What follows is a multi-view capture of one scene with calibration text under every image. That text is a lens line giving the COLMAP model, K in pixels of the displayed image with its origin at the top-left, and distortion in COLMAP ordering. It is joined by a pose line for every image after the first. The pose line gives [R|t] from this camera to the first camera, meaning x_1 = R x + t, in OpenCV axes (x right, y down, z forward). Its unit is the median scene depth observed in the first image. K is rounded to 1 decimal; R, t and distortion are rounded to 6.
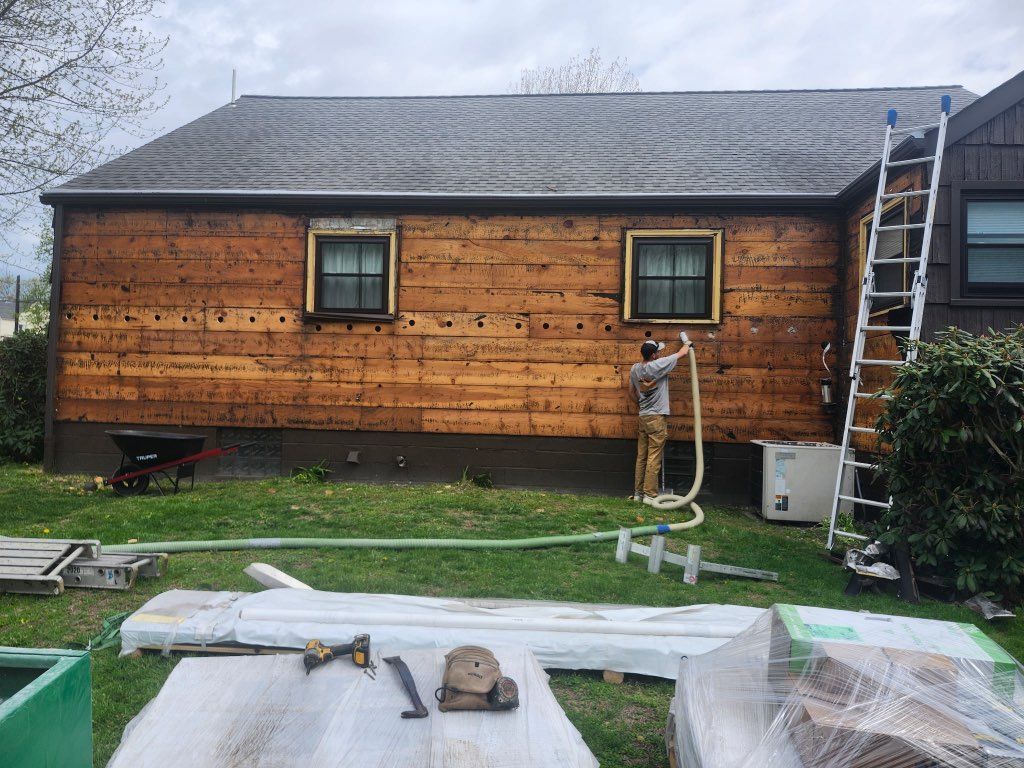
lens RADIAL K [[709.5, 0, 508.9], [0, 709.5, 387.3], [0, 0, 1]] dist [-0.000372, -0.004667]
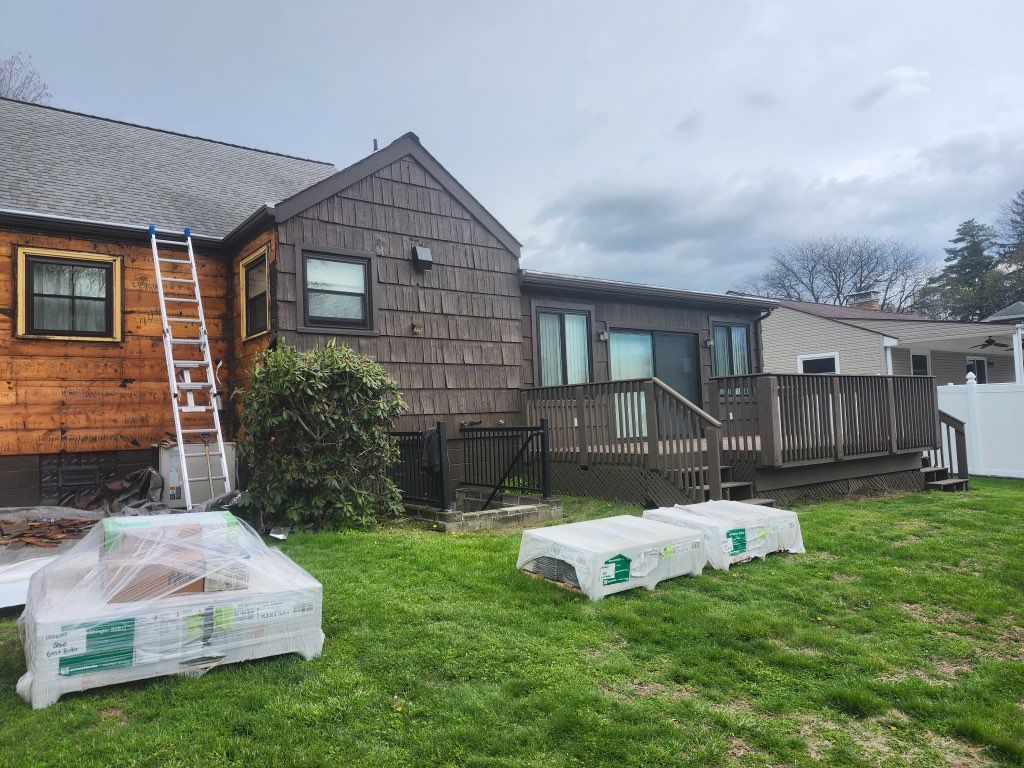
lens RADIAL K [[709.5, 0, 508.9], [0, 709.5, 387.3], [0, 0, 1]] dist [-0.000372, -0.004667]
pose [[0.731608, -0.013072, 0.681600, -0.012865], [0.039462, 0.998952, -0.023199, 0.029819], [-0.680582, 0.043870, 0.731357, -0.207411]]
